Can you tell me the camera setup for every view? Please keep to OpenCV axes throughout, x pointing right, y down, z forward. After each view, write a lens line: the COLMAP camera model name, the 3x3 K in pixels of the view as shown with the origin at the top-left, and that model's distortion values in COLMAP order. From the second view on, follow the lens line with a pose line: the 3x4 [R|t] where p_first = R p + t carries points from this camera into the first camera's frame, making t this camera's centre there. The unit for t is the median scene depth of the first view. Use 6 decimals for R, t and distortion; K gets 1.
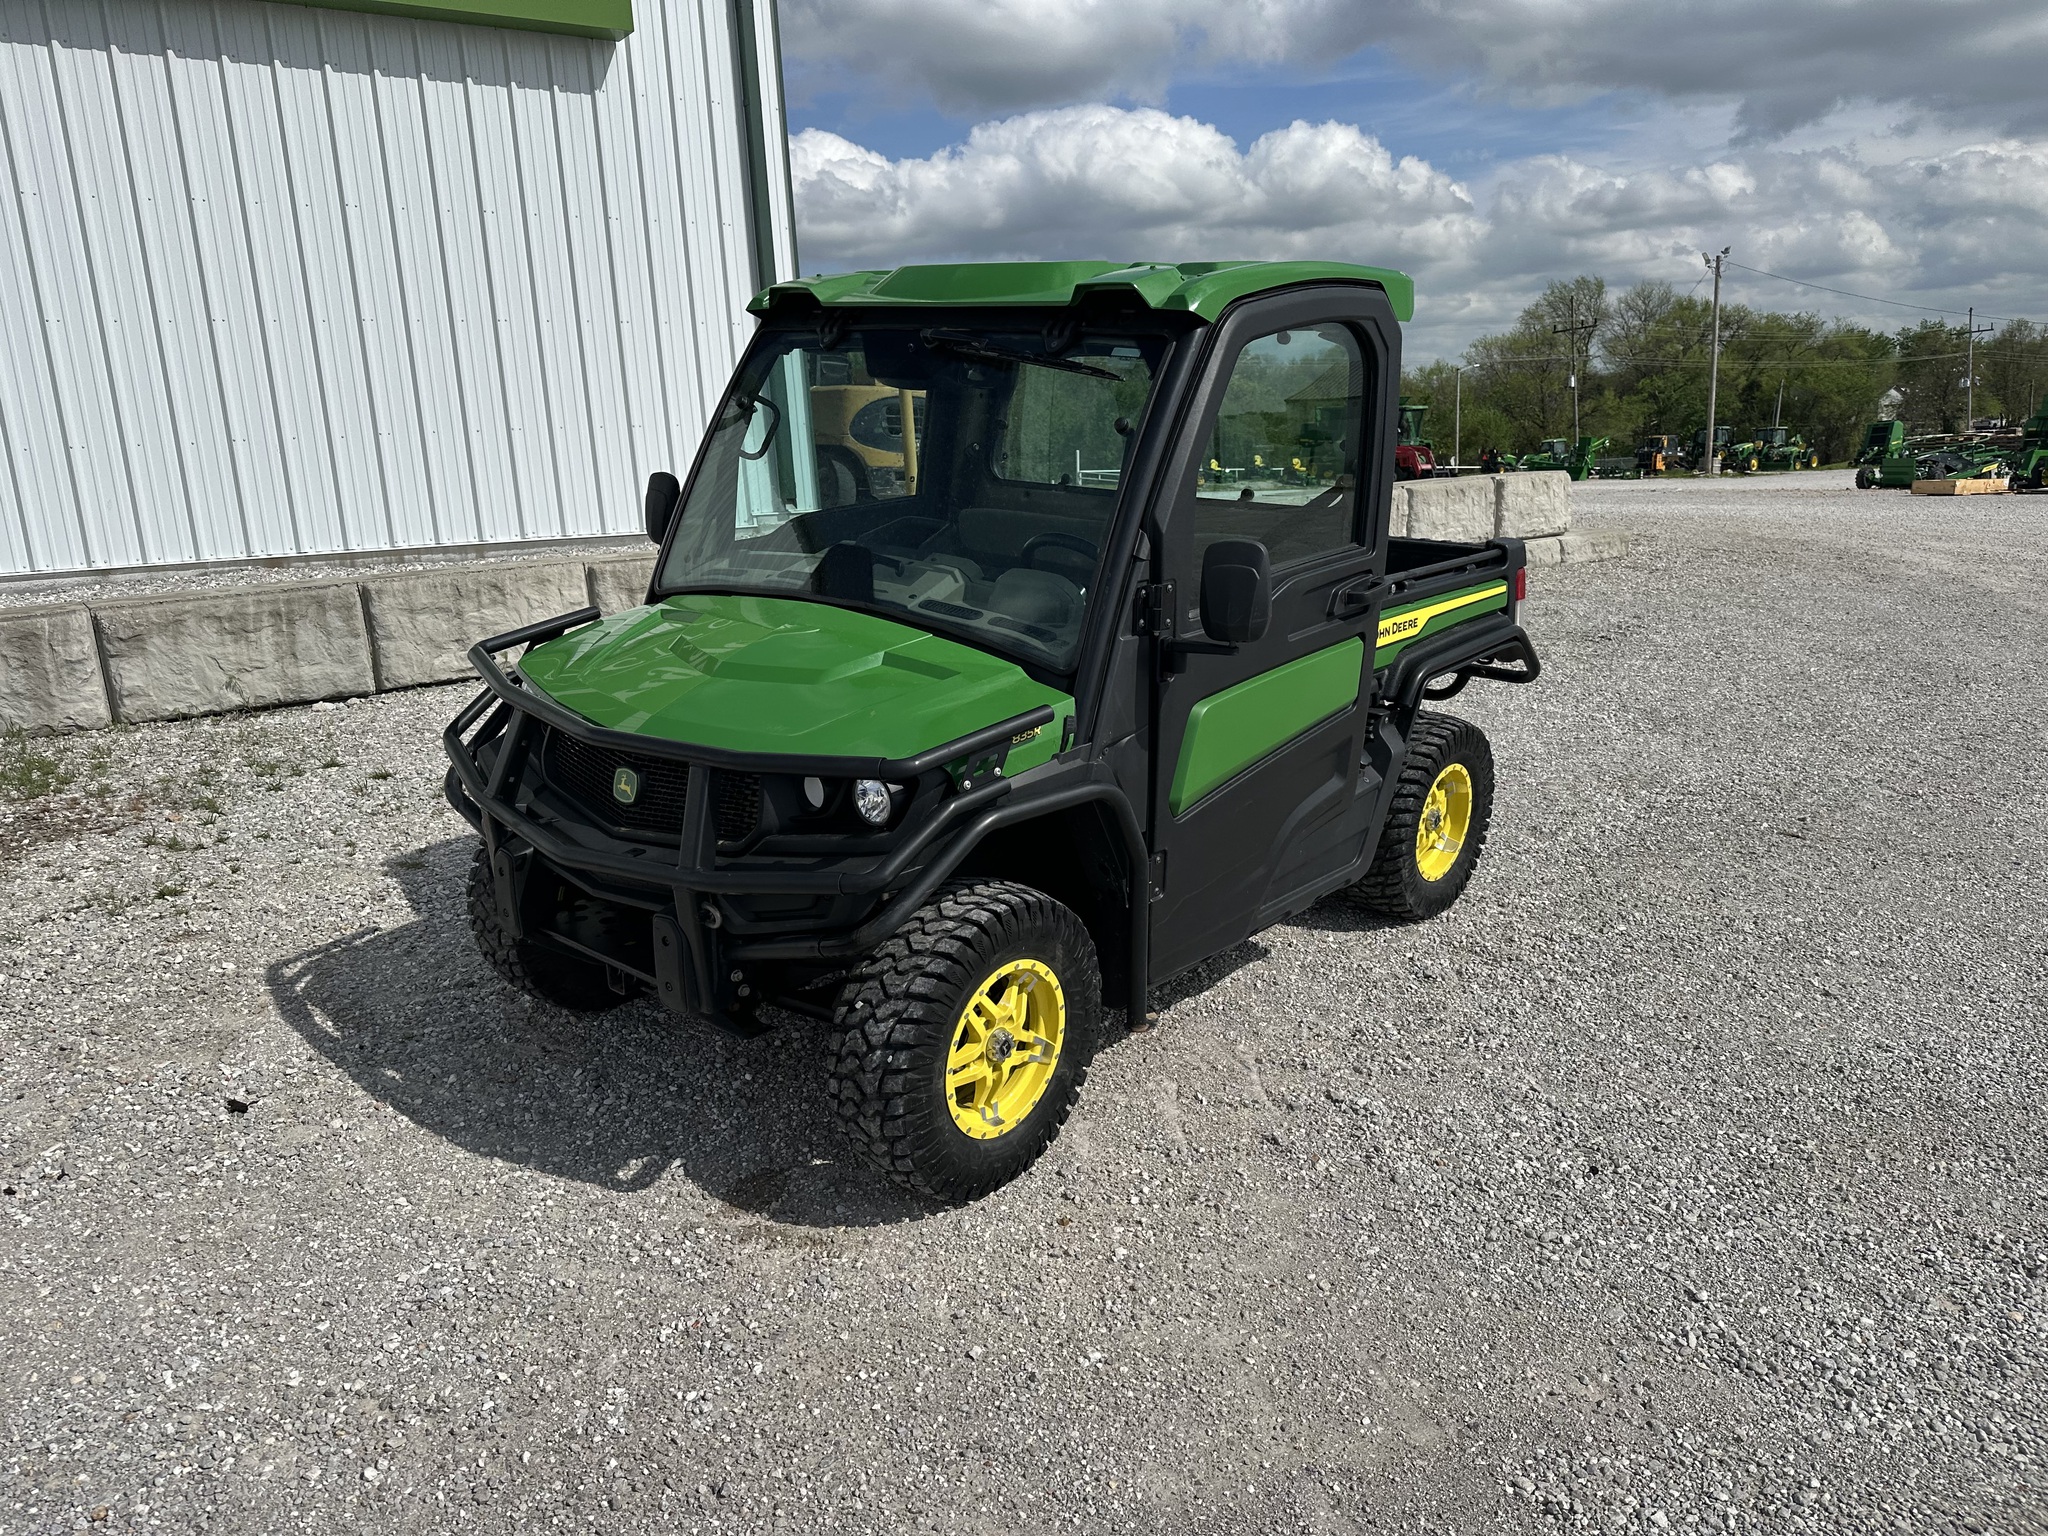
lens RADIAL K [[1440.9, 0, 1018.9], [0, 1440.9, 776.8], [0, 0, 1]] dist [0.014185, -0.021020]
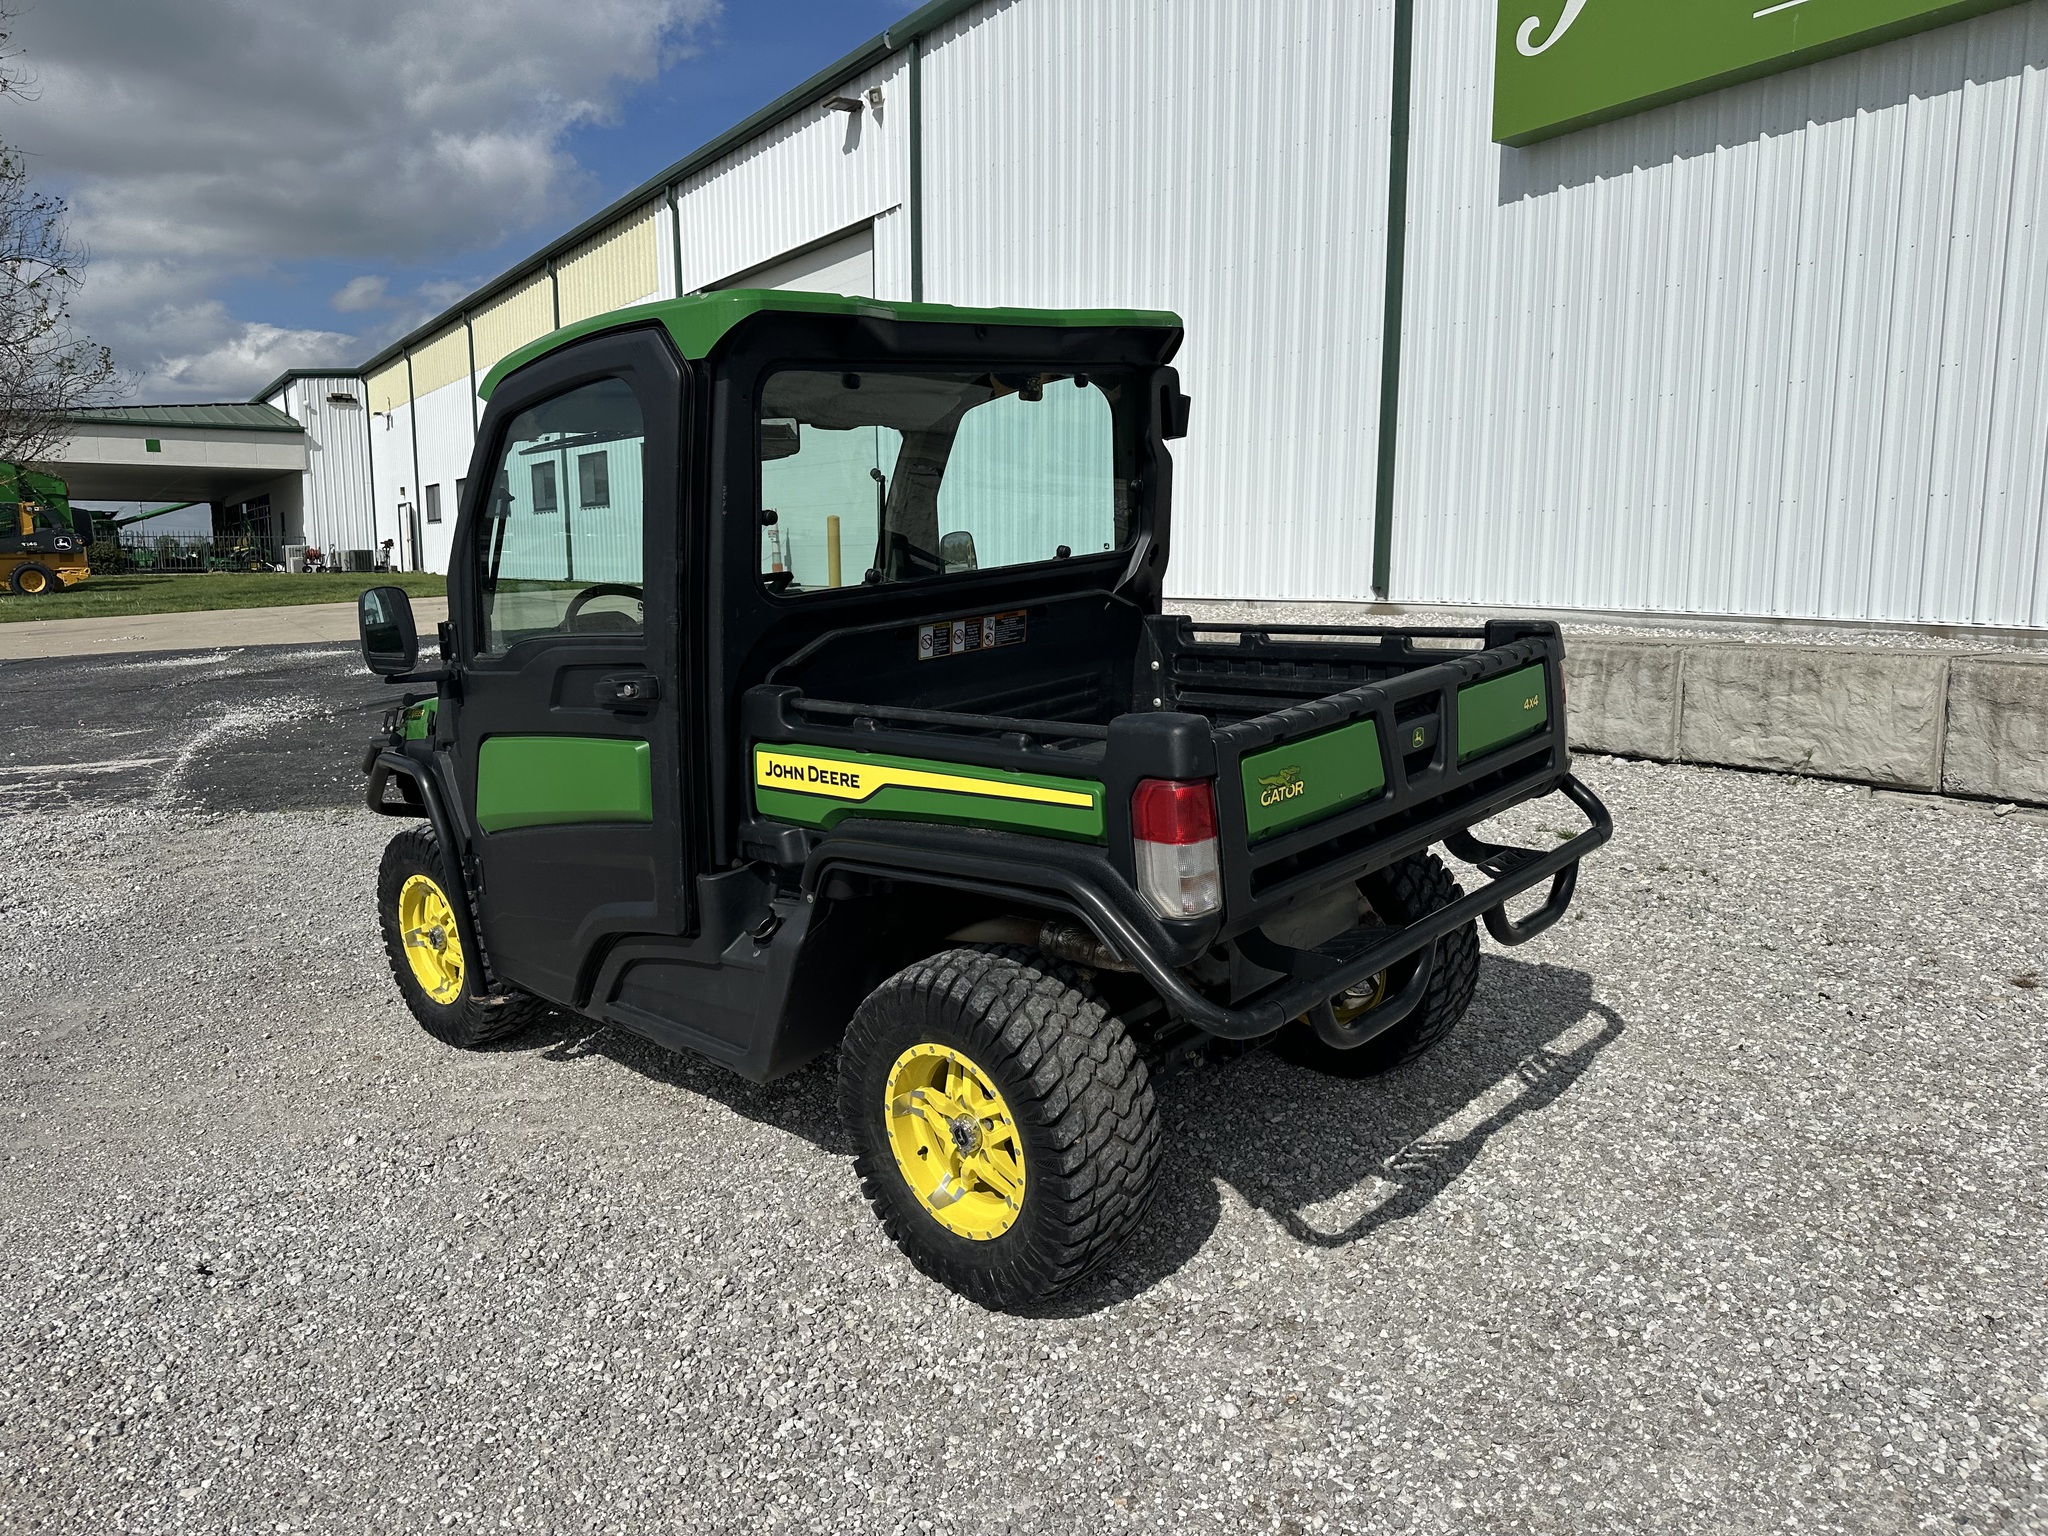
lens RADIAL K [[1439.6, 0, 1020.3], [0, 1439.6, 753.9], [0, 0, 1]] dist [0.032567, -0.042292]
pose [[-0.038957, 0.180143, -0.982869, 1.027473], [-0.226311, 0.956466, 0.184274, -0.287774], [0.973276, 0.229612, 0.003508, 1.186305]]
